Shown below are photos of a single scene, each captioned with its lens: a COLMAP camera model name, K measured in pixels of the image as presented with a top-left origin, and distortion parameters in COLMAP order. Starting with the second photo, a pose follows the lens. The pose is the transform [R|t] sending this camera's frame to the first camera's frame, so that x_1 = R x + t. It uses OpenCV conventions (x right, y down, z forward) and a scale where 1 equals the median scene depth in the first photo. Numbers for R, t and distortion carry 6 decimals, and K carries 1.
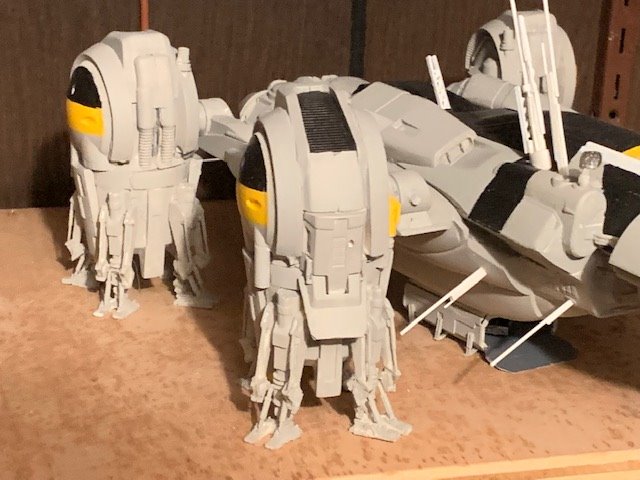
lens RADIAL K [[1425.4, 0, 320.0], [0, 1425.4, 240.0], [0, 0, 1]] dist [0.189147, -0.540198]
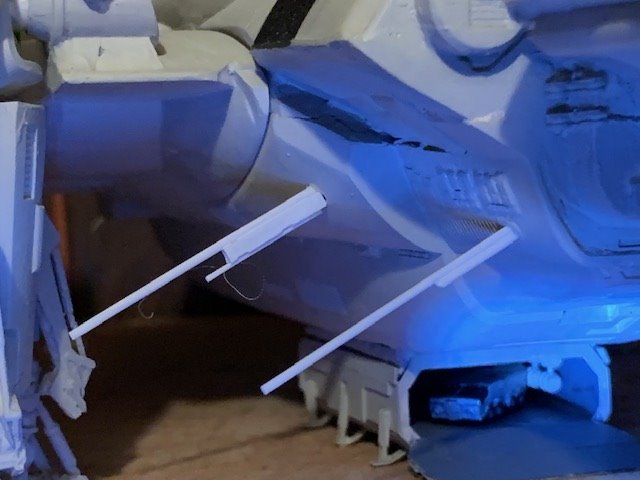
lens RADIAL K [[1425.4, 0, 320.0], [0, 1425.4, 240.0], [0, 0, 1]] dist [0.189147, -0.540198]
pose [[0.967395, -0.065369, -0.244693, 0.218258], [0.000632, 0.966739, -0.255765, 0.140387], [0.253273, 0.247271, 0.935259, 0.644525]]
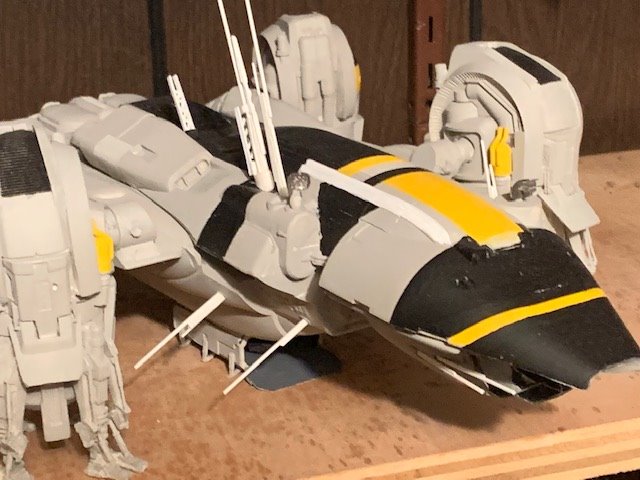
lens RADIAL K [[1425.4, 0, 320.0], [0, 1425.4, 240.0], [0, 0, 1]] dist [0.189147, -0.540198]
pose [[0.996821, -0.075953, 0.024042, 0.165903], [0.075456, 0.996929, 0.020955, -0.033000], [-0.025560, -0.019074, 0.999491, 0.012740]]
